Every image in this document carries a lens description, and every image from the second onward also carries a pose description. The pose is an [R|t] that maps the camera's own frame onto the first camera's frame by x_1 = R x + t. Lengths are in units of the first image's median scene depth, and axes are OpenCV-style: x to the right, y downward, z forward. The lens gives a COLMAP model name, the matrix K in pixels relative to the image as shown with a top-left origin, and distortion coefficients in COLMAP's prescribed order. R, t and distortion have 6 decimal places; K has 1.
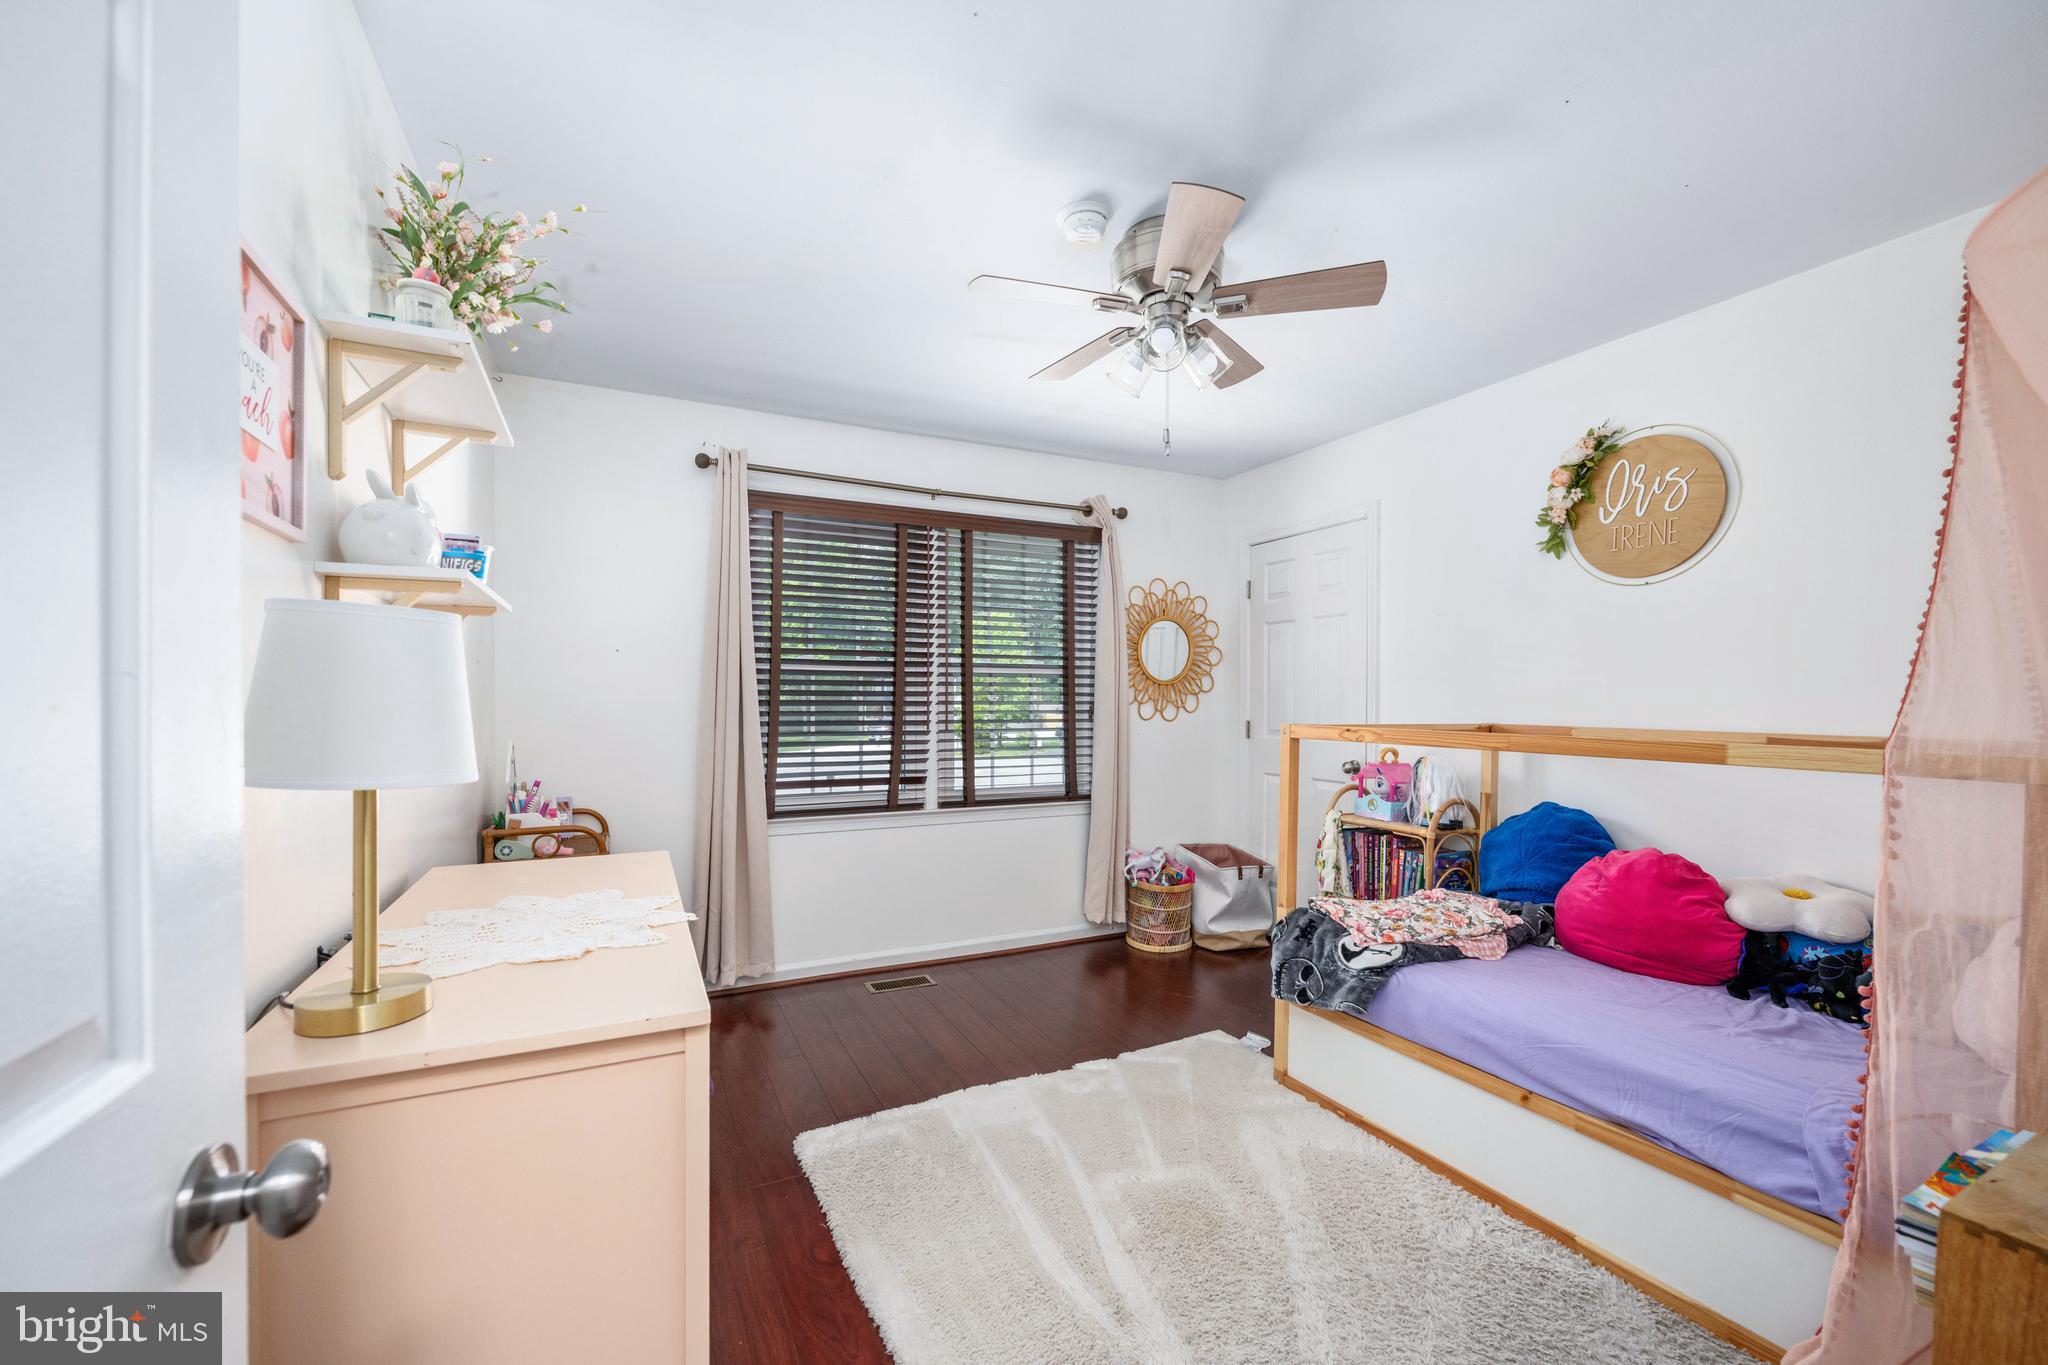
lens RADIAL K [[823.5, 0, 1025.3], [0, 823.5, 693.5], [0, 0, 1]] dist [-0.000326, -0.000029]
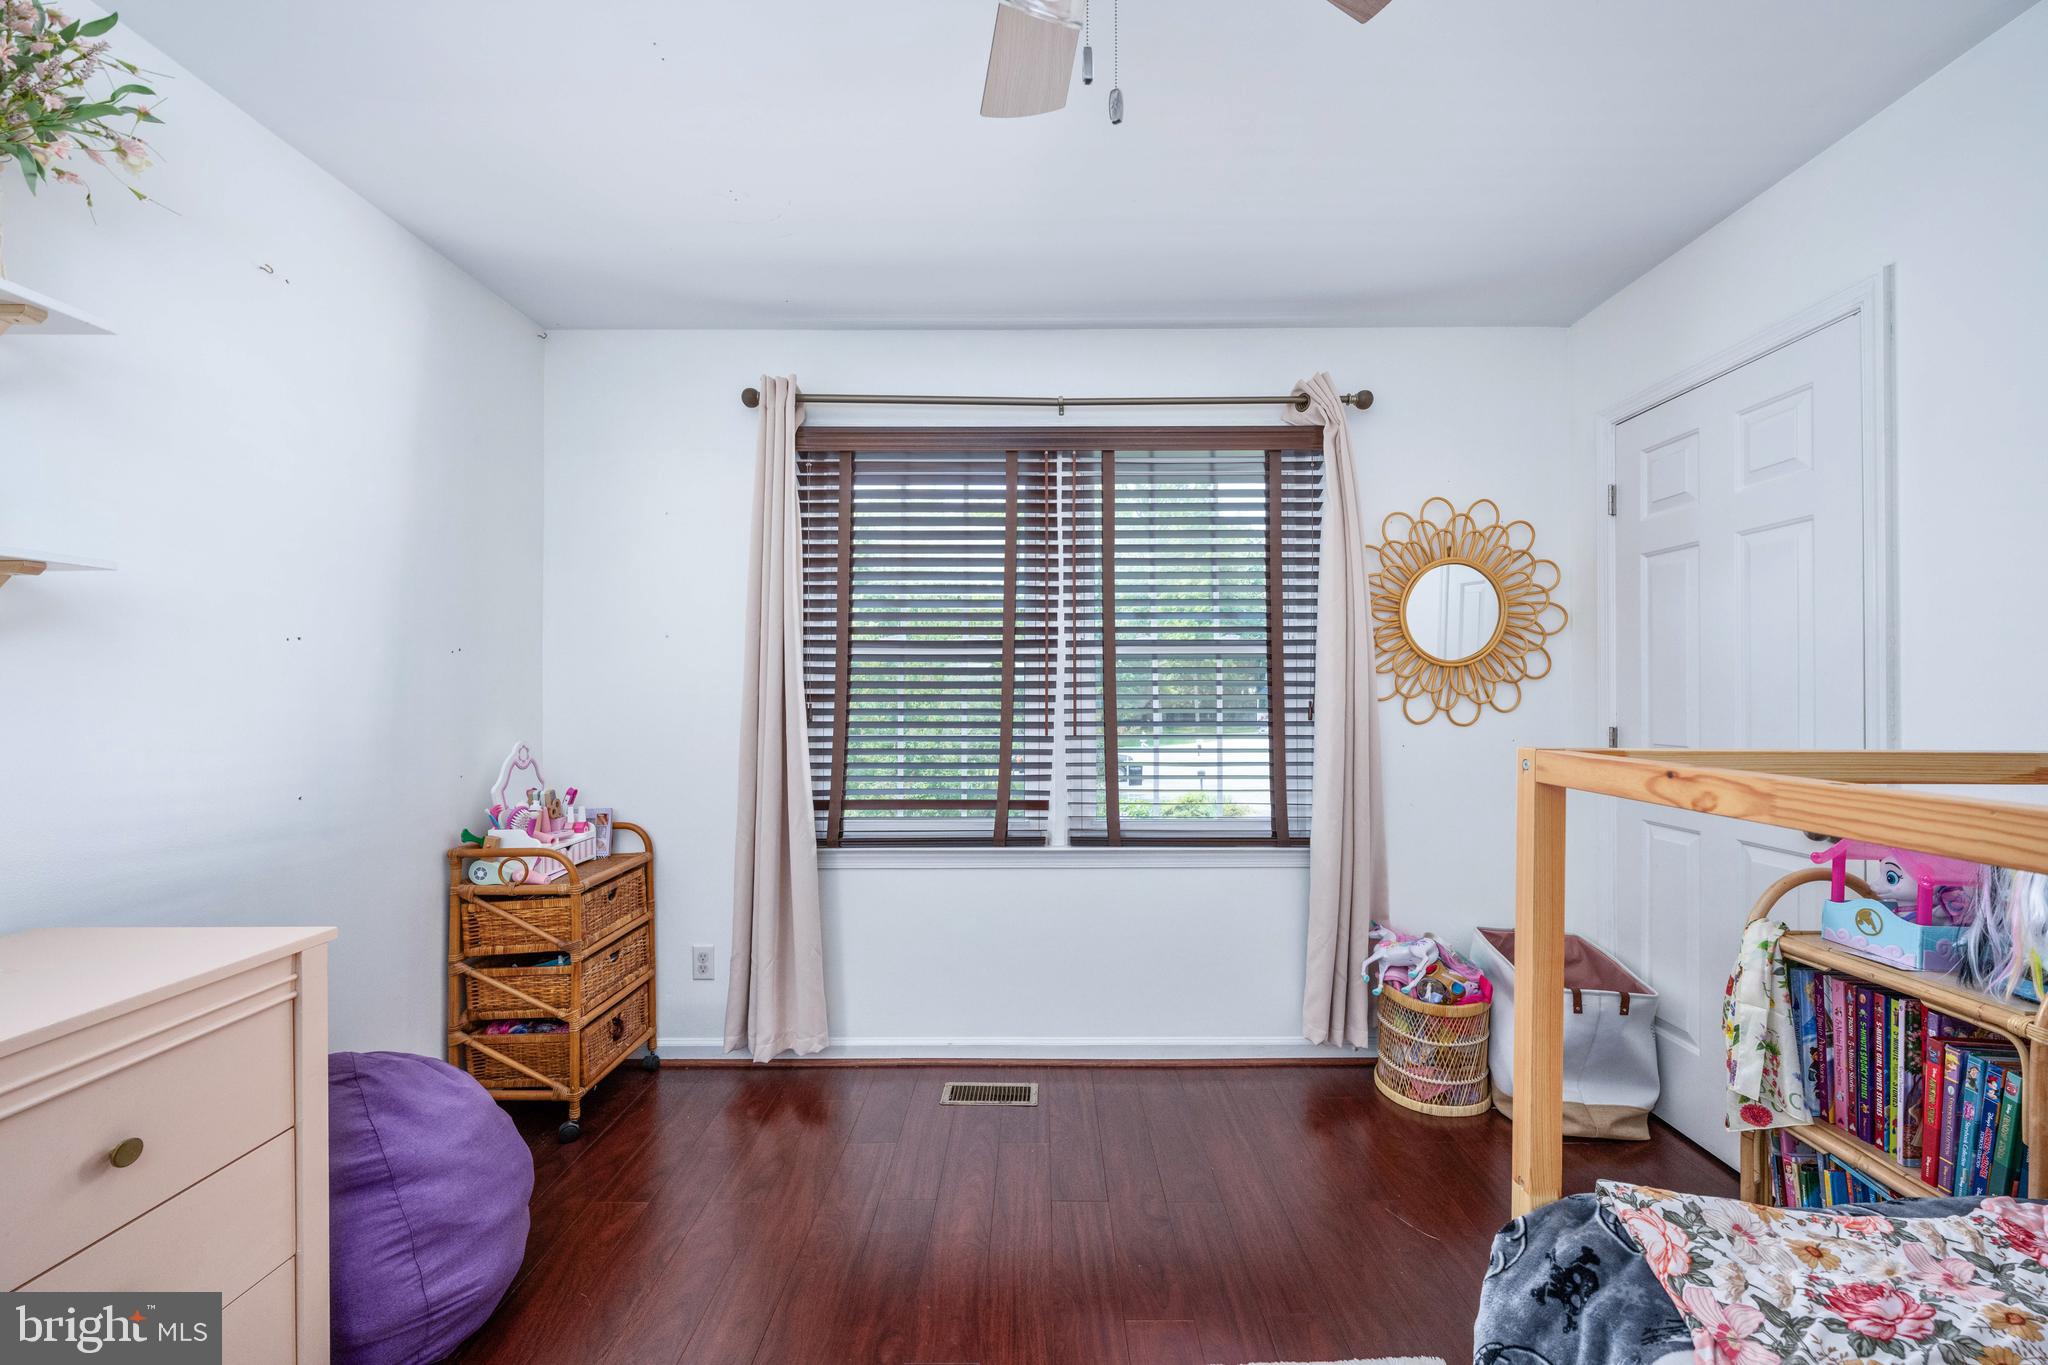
lens RADIAL K [[841.2, 0, 1029.6], [0, 841.2, 678.3], [0, 0, 1]] dist [0.001747, 0.000565]
pose [[0.900802, -0.011416, -0.434079, 0.180352], [0.007412, 0.999913, -0.010915, 0.002591], [0.434166, 0.006615, 0.900809, 0.329705]]
